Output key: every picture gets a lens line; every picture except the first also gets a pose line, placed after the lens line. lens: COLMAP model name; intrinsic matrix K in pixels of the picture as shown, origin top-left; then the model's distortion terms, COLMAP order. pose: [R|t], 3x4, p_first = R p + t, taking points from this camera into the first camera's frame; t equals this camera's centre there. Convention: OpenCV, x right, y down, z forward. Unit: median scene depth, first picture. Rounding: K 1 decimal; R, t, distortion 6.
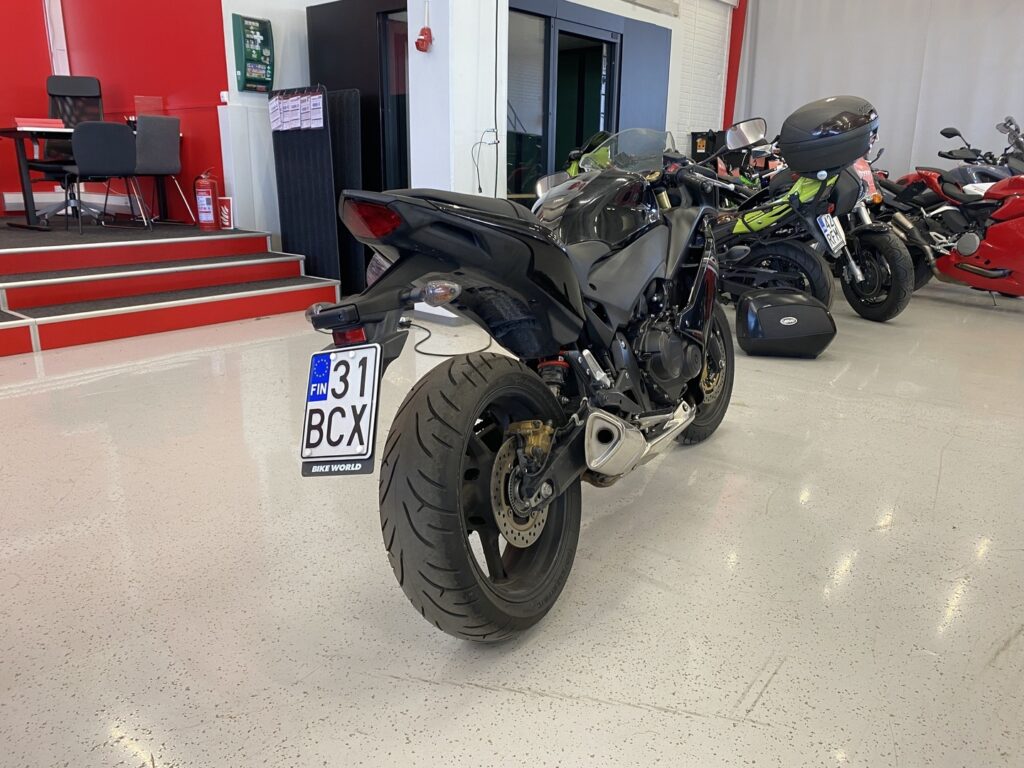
lens RADIAL K [[801.5, 0, 509.3], [0, 801.5, 368.8], [0, 0, 1]] dist [0.023028, -0.002591]
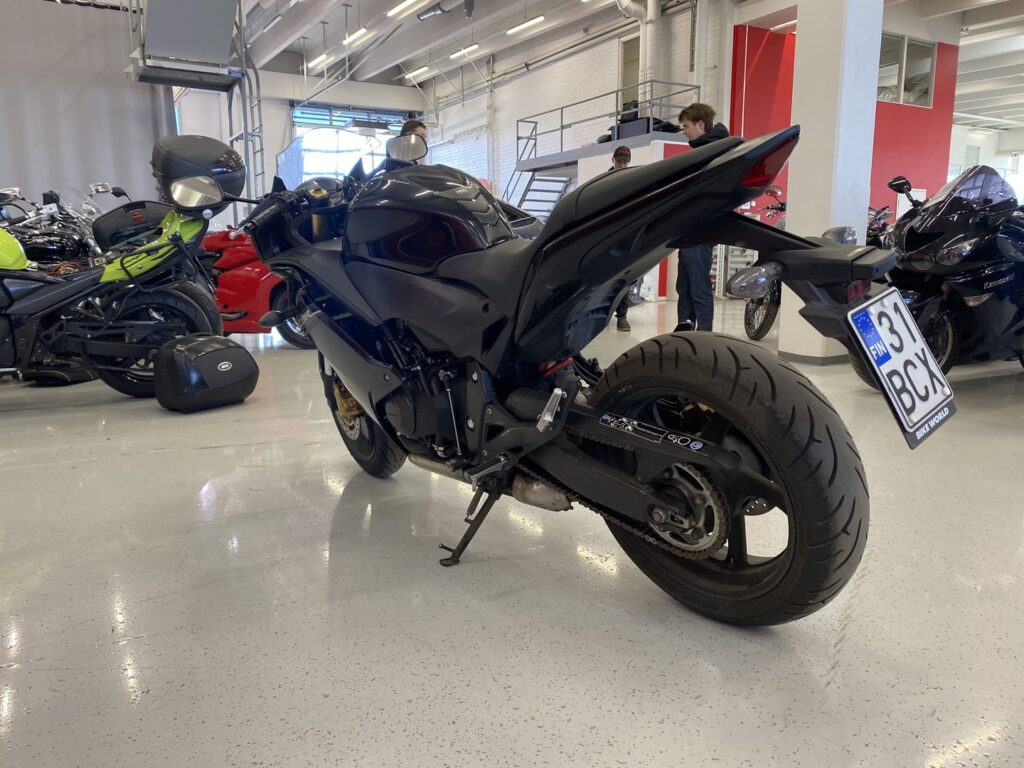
lens RADIAL K [[786.8, 0, 512.0], [0, 786.8, 384.0], [0, 0, 1]] dist [0.005337, 0.001578]
pose [[0.333795, -0.165276, 0.928043, -1.080324], [0.241799, 0.966581, 0.085170, -0.098441], [-0.911106, 0.195970, 0.362604, 1.000565]]
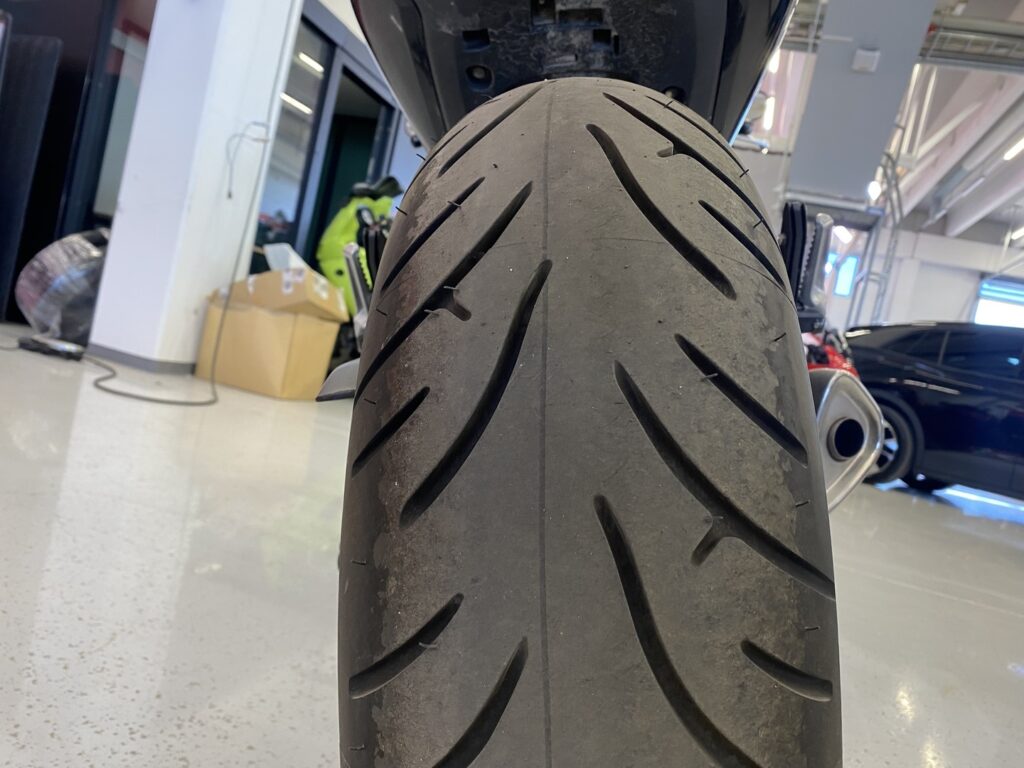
lens RADIAL K [[786.8, 0, 512.0], [0, 786.8, 384.0], [0, 0, 1]] dist [0.005337, 0.001578]
pose [[0.896539, 0.172303, 0.408081, -0.223648], [-0.101521, 0.976651, -0.189331, 0.176752], [-0.431175, 0.128313, 0.893098, 0.863077]]
